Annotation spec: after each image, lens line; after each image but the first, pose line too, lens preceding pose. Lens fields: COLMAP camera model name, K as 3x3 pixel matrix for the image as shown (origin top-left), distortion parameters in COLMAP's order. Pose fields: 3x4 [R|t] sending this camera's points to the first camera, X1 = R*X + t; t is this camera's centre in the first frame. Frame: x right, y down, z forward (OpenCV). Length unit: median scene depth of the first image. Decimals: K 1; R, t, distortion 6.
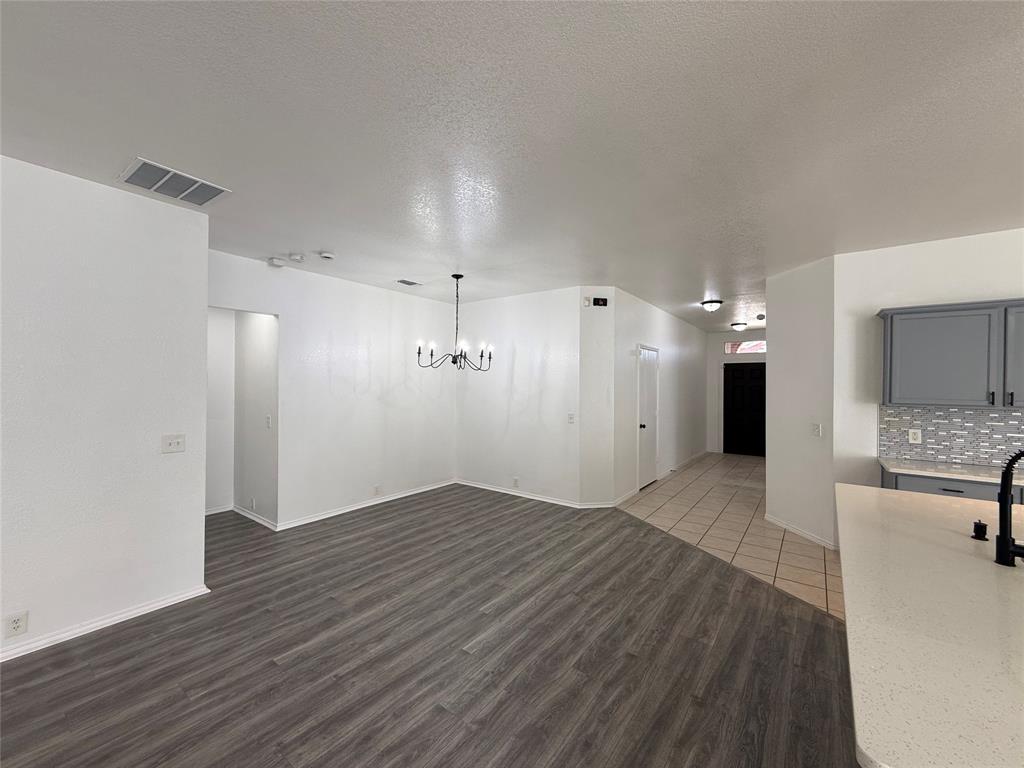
lens RADIAL K [[407.3, 0, 509.6], [0, 407.3, 384.5], [0, 0, 1]] dist [-0.000680, 0.000258]
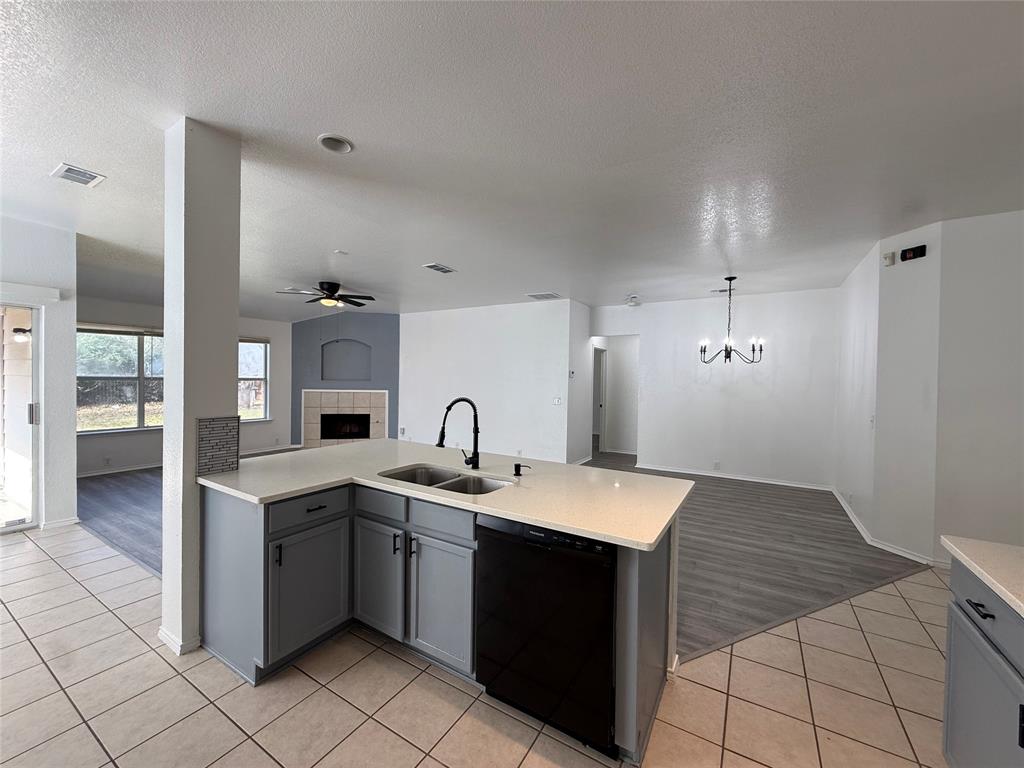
lens RADIAL K [[407.3, 0, 509.6], [0, 407.3, 384.5], [0, 0, 1]] dist [-0.000680, 0.000258]
pose [[0.099061, 0.009950, -0.995032, 1.238317], [-0.015755, 0.999840, 0.008430, 0.028632], [0.994957, 0.014841, 0.099202, 0.405835]]
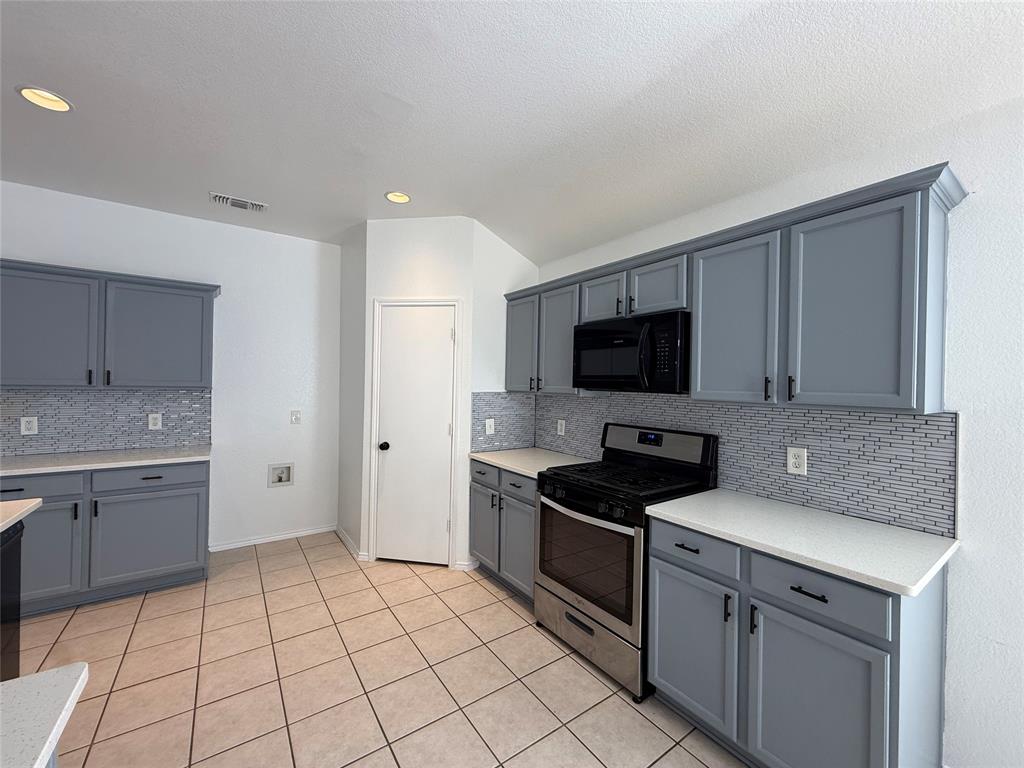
lens RADIAL K [[407.3, 0, 509.6], [0, 407.3, 384.5], [0, 0, 1]] dist [-0.000680, 0.000258]
pose [[0.311970, -0.006729, 0.950068, 0.538434], [-0.013673, 0.999840, 0.011571, 0.023866], [-0.949994, -0.016600, 0.311828, -0.159382]]
